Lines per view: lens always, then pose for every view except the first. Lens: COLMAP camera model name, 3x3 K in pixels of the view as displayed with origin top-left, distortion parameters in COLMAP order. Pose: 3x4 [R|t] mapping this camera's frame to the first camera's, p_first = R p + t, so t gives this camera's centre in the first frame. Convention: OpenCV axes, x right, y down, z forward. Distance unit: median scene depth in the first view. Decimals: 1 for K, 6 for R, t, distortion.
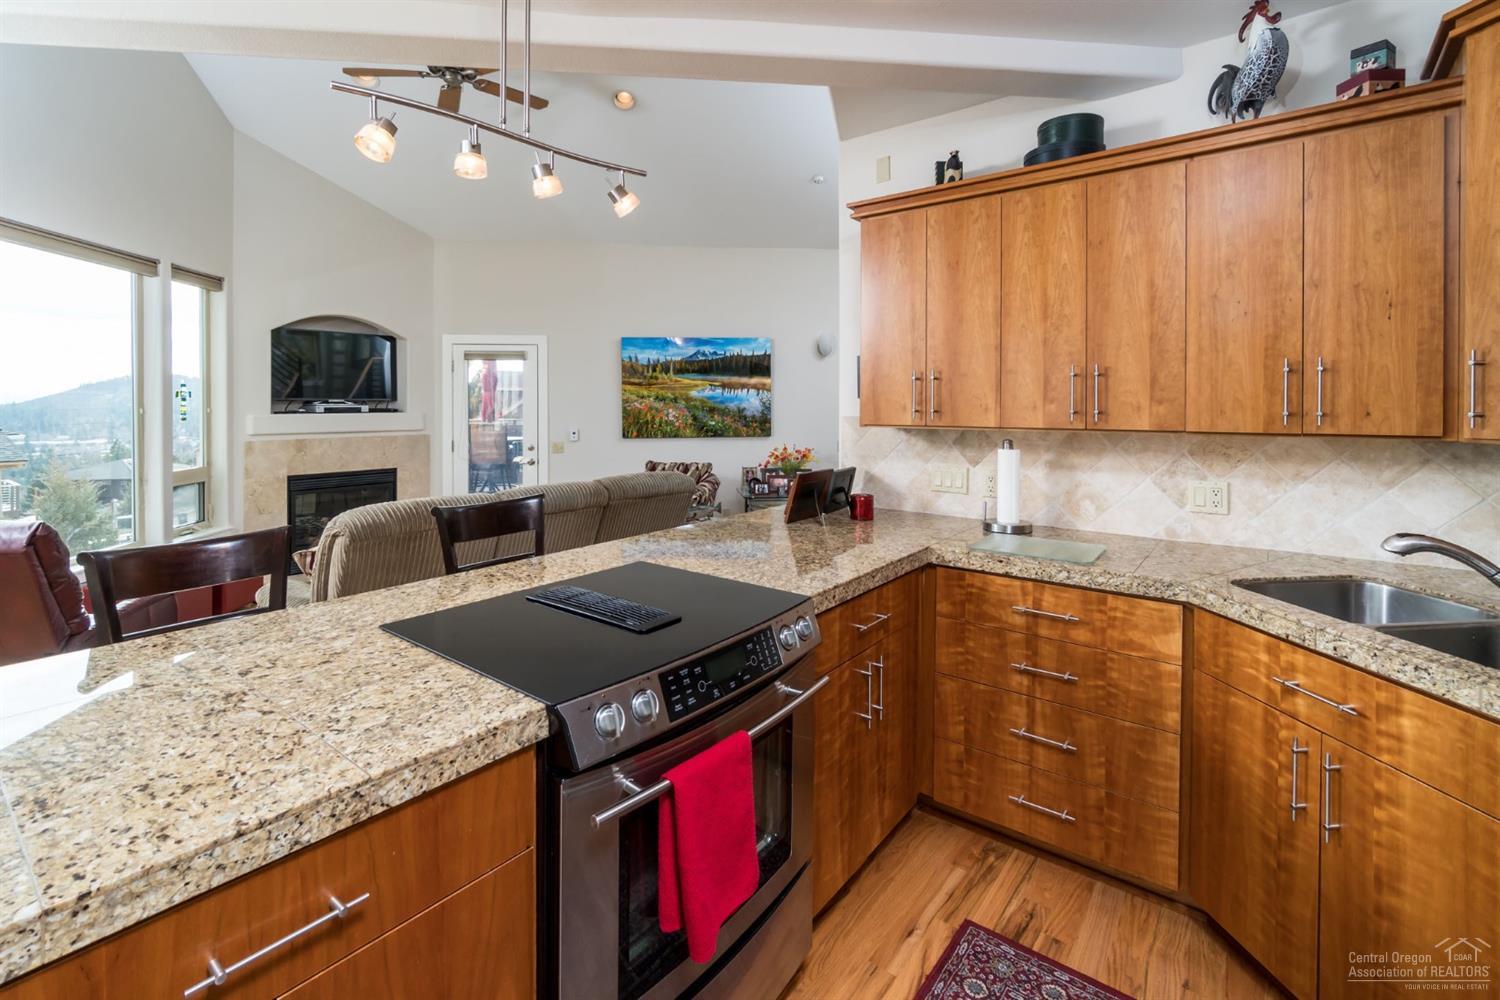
lens RADIAL K [[693.2, 0, 764.3], [0, 693.2, 398.3], [0, 0, 1]] dist [0.004415, -0.000042]
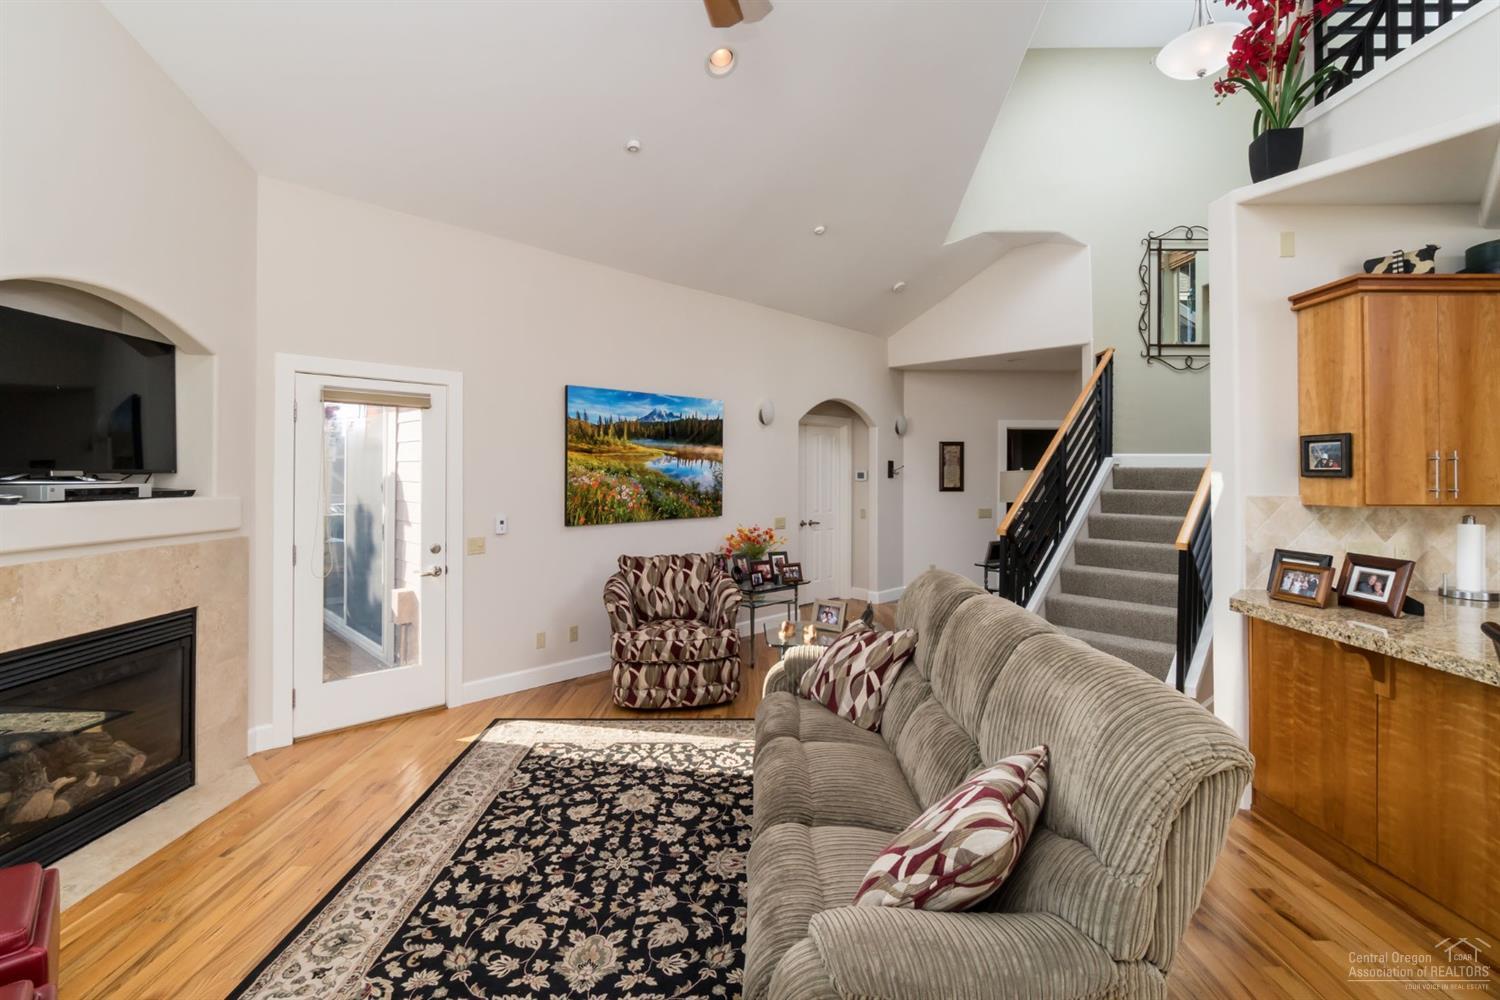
lens RADIAL K [[660.2, 0, 770.2], [0, 660.2, 465.0], [0, 0, 1]] dist [-0.001025, 0.000061]
pose [[0.787864, 0.010020, 0.615767, -0.456278], [-0.006819, 0.999948, -0.007546, -0.002002], [-0.615811, 0.001746, 0.787892, 0.333031]]
